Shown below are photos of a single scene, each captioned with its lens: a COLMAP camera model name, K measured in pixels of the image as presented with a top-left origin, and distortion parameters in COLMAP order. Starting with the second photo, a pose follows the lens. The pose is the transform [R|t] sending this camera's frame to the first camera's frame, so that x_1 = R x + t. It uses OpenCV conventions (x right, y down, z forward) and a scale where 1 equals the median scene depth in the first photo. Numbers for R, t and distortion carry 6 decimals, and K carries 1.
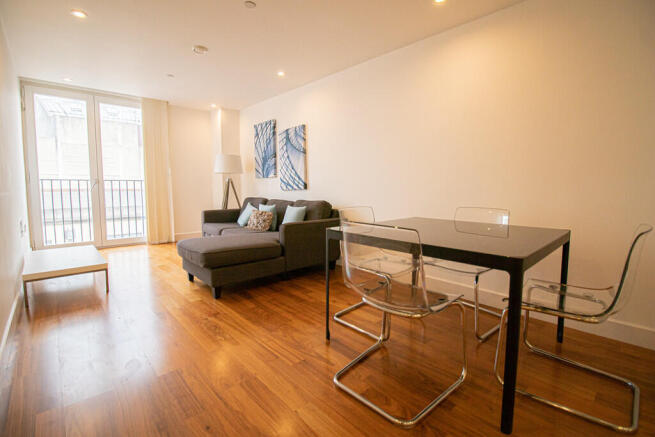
lens RADIAL K [[310.8, 0, 328.8], [0, 310.8, 215.2], [0, 0, 1]] dist [0.004667, -0.005474]
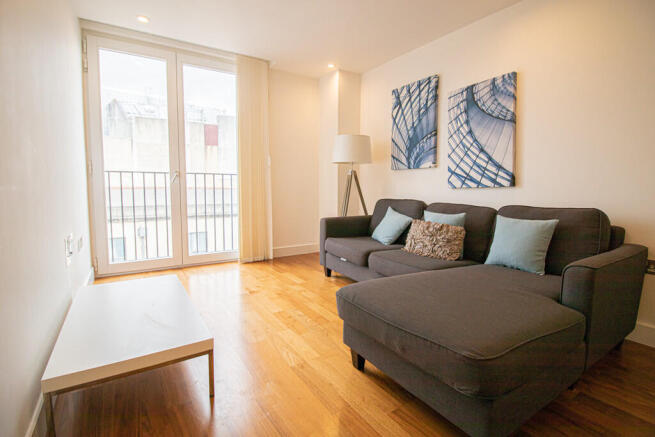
lens RADIAL K [[310.8, 0, 326.9], [0, 310.8, 215.4], [0, 0, 1]] dist [0.004667, -0.005474]
pose [[0.987168, 0.017296, -0.158745, -0.287842], [-0.016898, 0.999850, 0.003861, -0.023573], [0.158788, -0.001129, 0.987312, 0.344109]]
